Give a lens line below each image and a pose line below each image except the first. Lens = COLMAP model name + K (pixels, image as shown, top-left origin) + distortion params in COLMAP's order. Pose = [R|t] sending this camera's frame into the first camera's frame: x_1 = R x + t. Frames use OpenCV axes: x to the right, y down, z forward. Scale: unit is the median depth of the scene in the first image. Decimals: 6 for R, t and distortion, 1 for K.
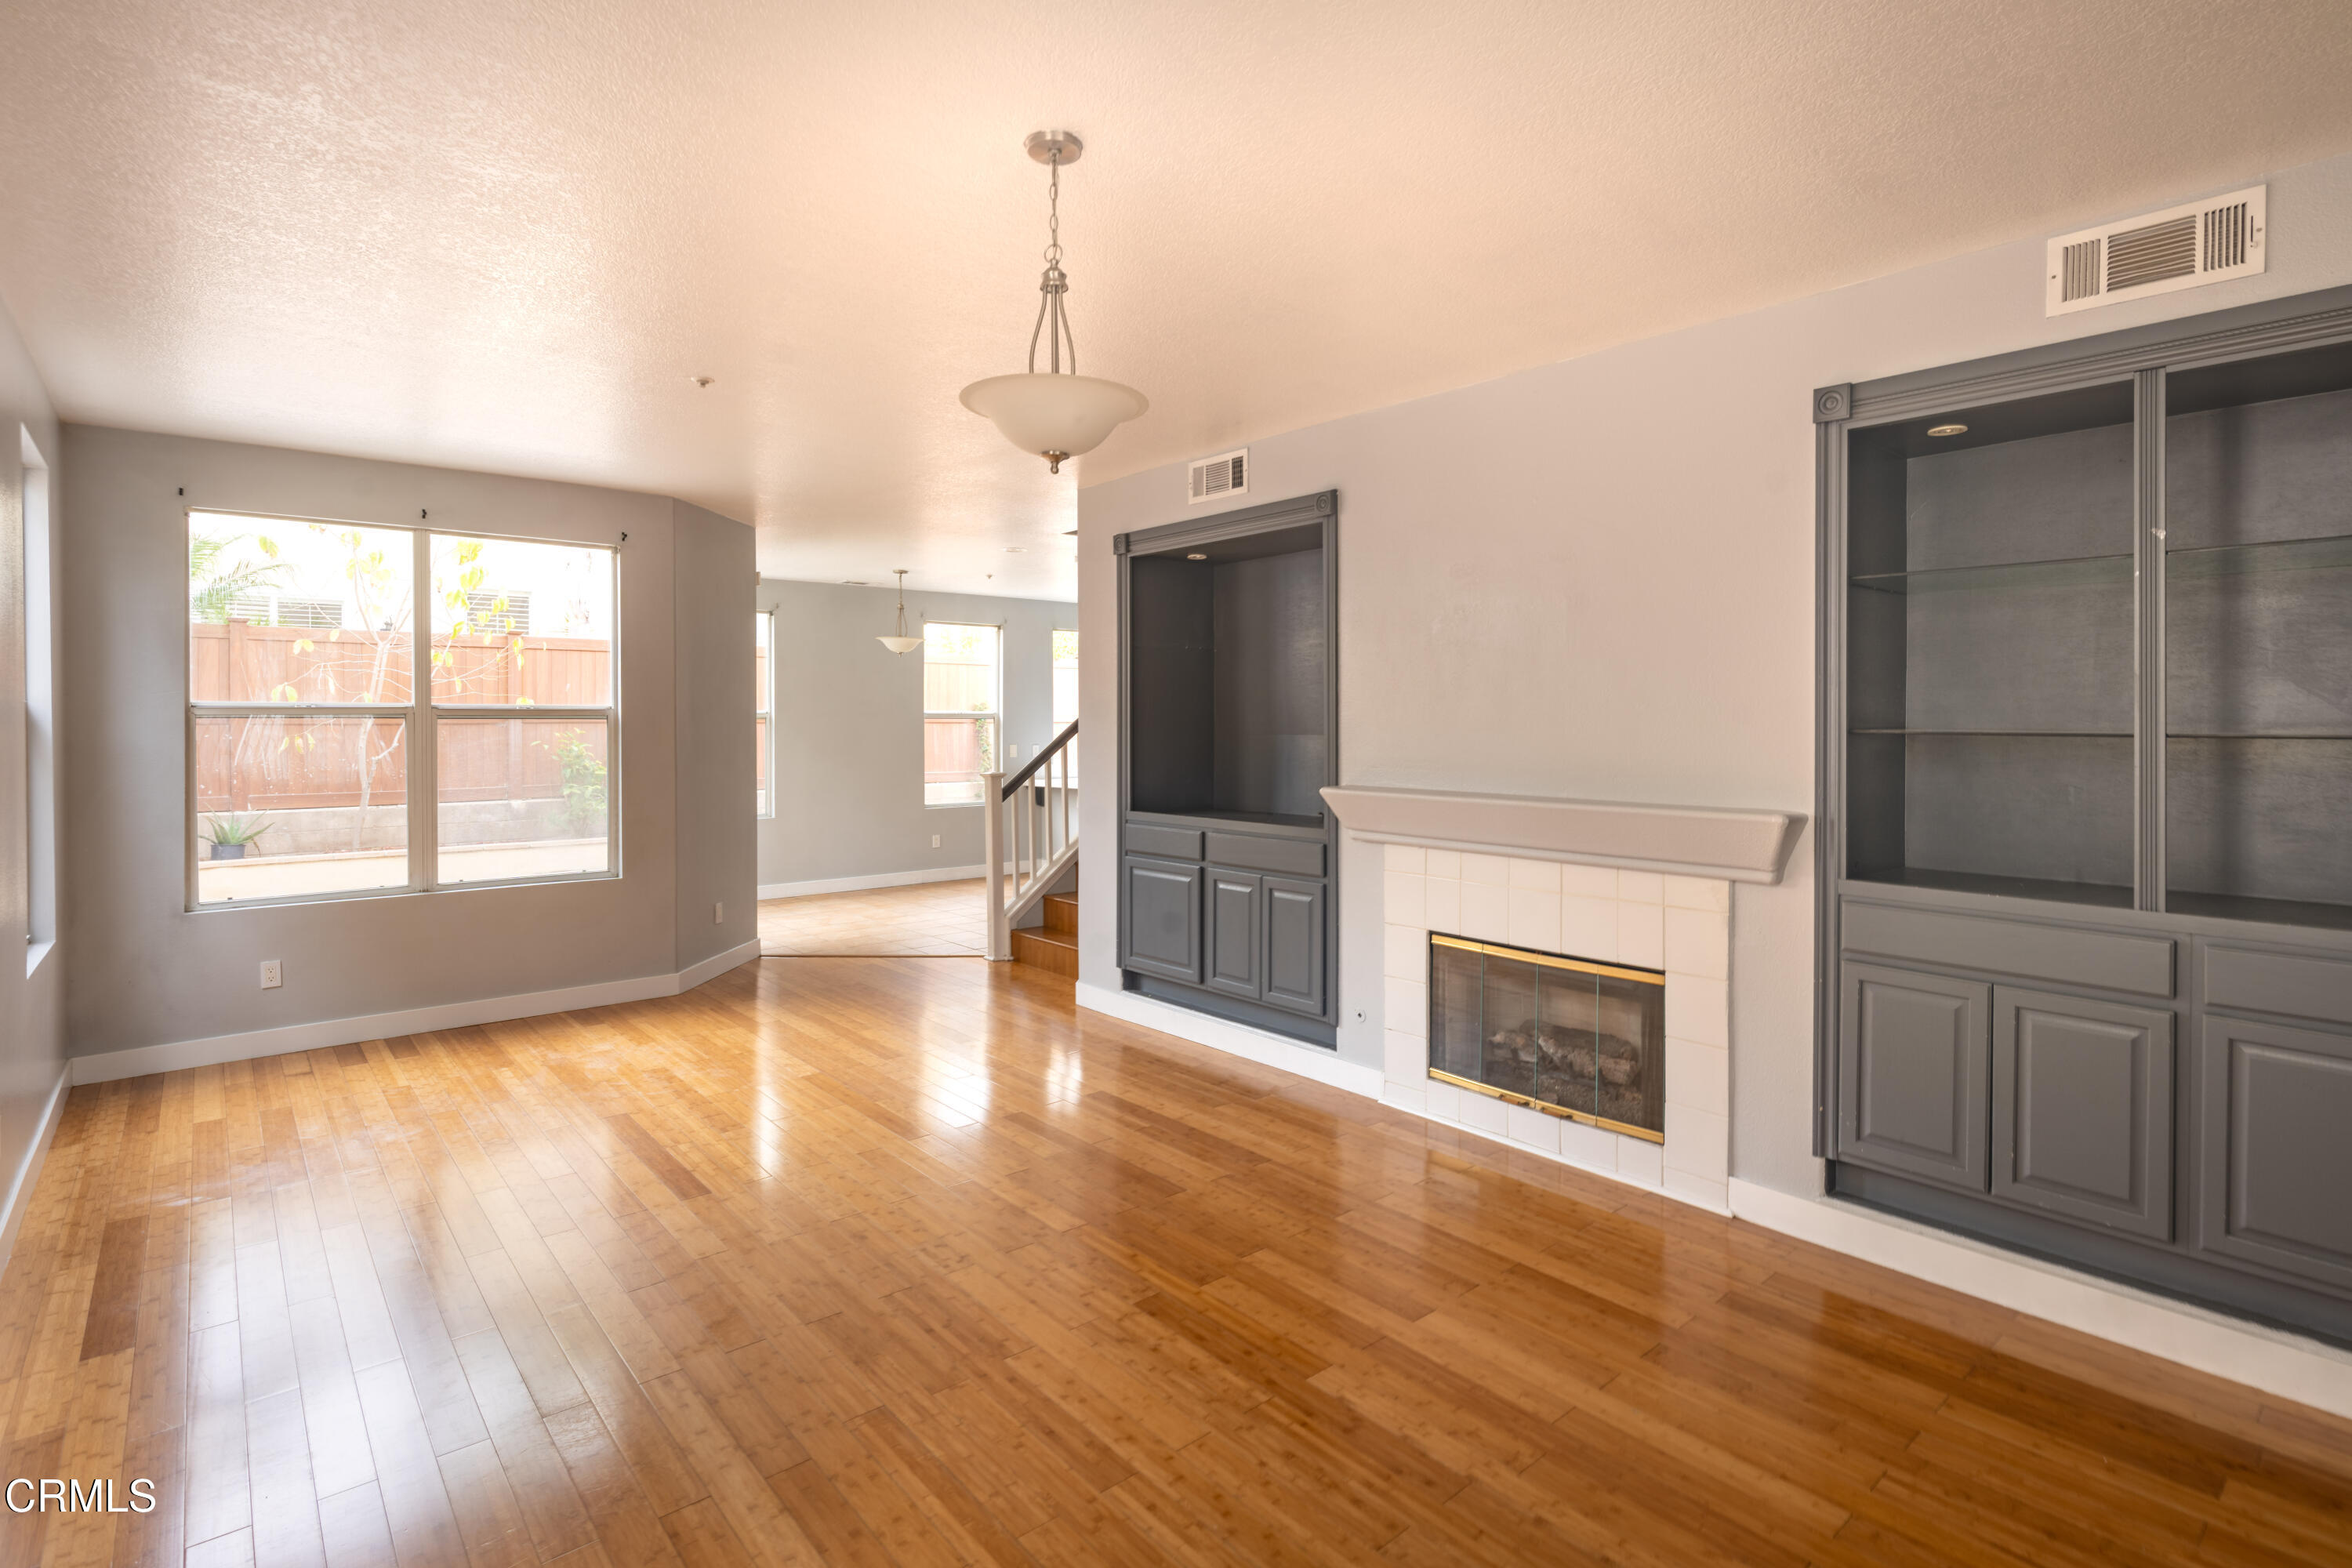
lens RADIAL K [[1135.2, 0, 1177.8], [0, 1135.2, 743.2], [0, 0, 1]] dist [0.030272, -0.000244]
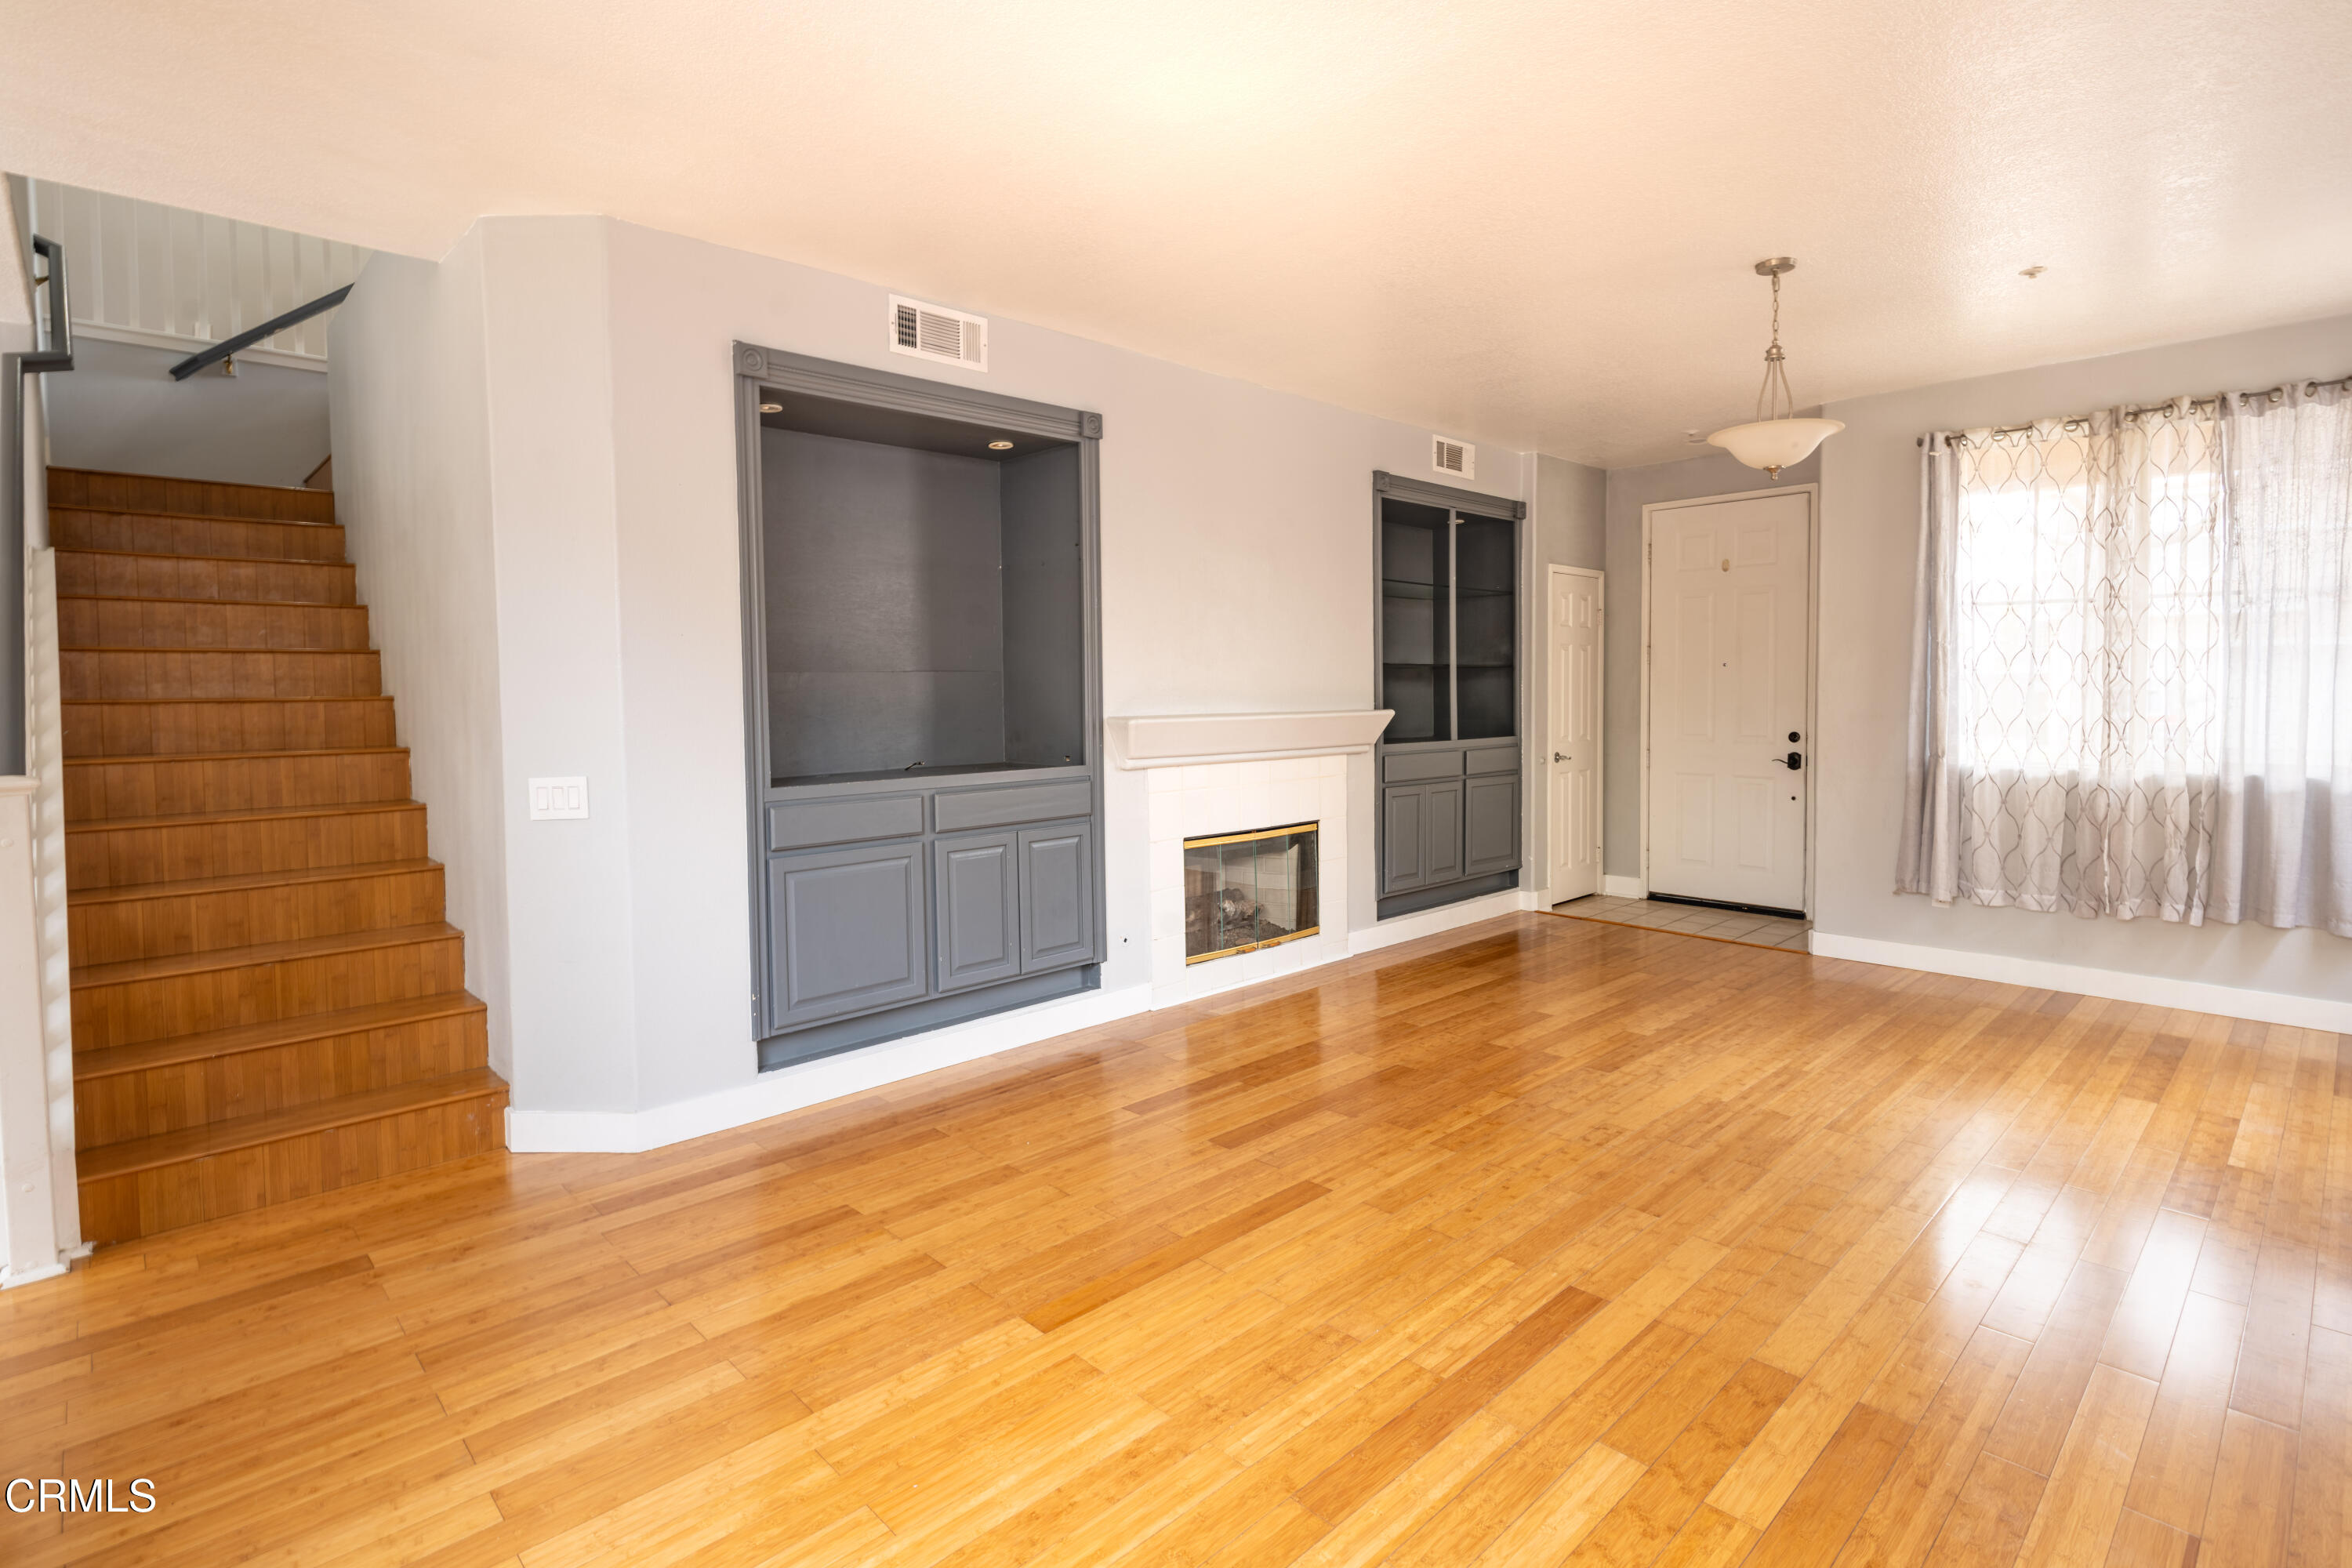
lens RADIAL K [[1154.2, 0, 1174.9], [0, 1154.2, 755.5], [0, 0, 1]] dist [0.044825, 0.000189]
pose [[-0.061844, -0.090328, 0.993990, -0.993577], [0.008761, 0.995809, 0.091038, -0.028214], [-0.998047, 0.014338, -0.060793, 1.143181]]
